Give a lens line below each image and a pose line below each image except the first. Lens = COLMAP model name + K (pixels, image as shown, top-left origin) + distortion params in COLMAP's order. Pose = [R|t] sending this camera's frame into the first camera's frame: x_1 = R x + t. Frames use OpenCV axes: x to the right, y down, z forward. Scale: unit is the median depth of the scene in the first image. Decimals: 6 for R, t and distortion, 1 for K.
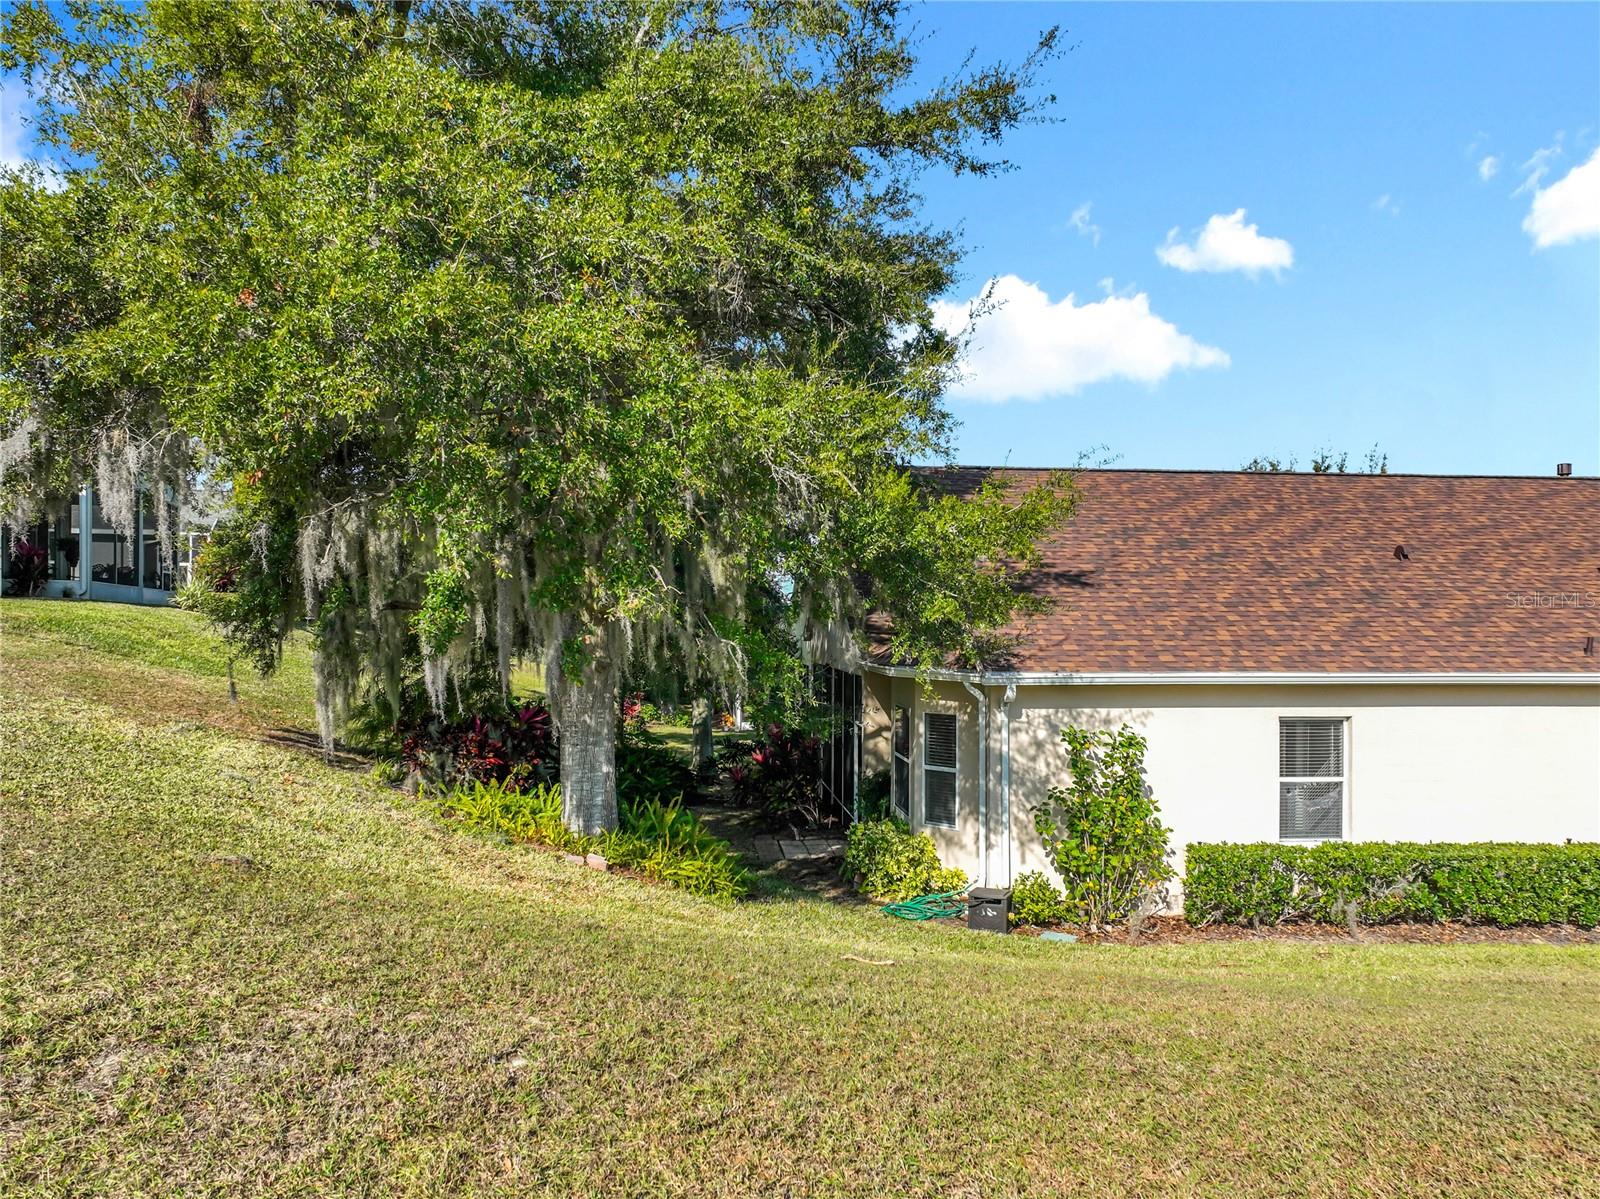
lens RADIAL K [[1122.5, 0, 800.0], [0, 1122.5, 599.5], [0, 0, 1]] dist [0.007568, -0.006179]
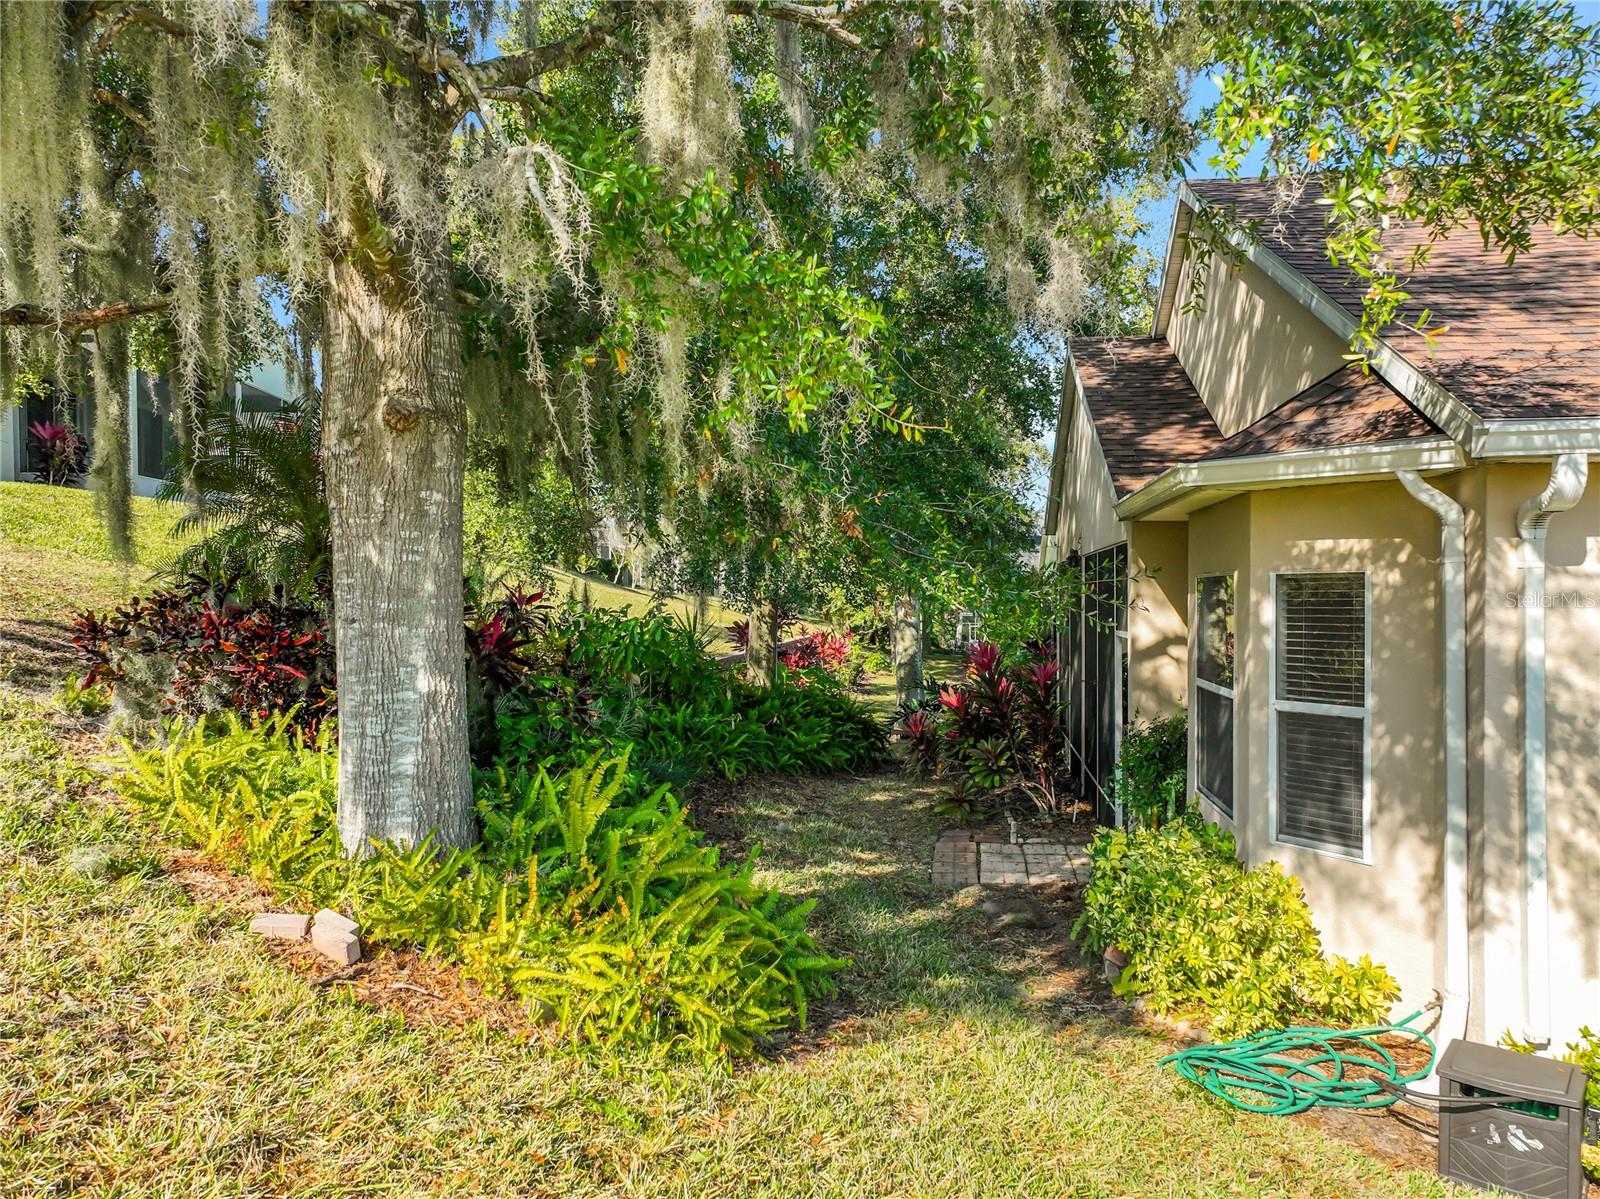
lens RADIAL K [[1122.5, 0, 800.0], [0, 1122.5, 599.5], [0, 0, 1]] dist [0.007568, -0.006179]
pose [[0.970085, -0.007637, -0.242644, 0.042446], [0.014695, 0.999519, 0.027291, 0.098634], [0.242319, -0.030041, 0.969731, 0.569909]]
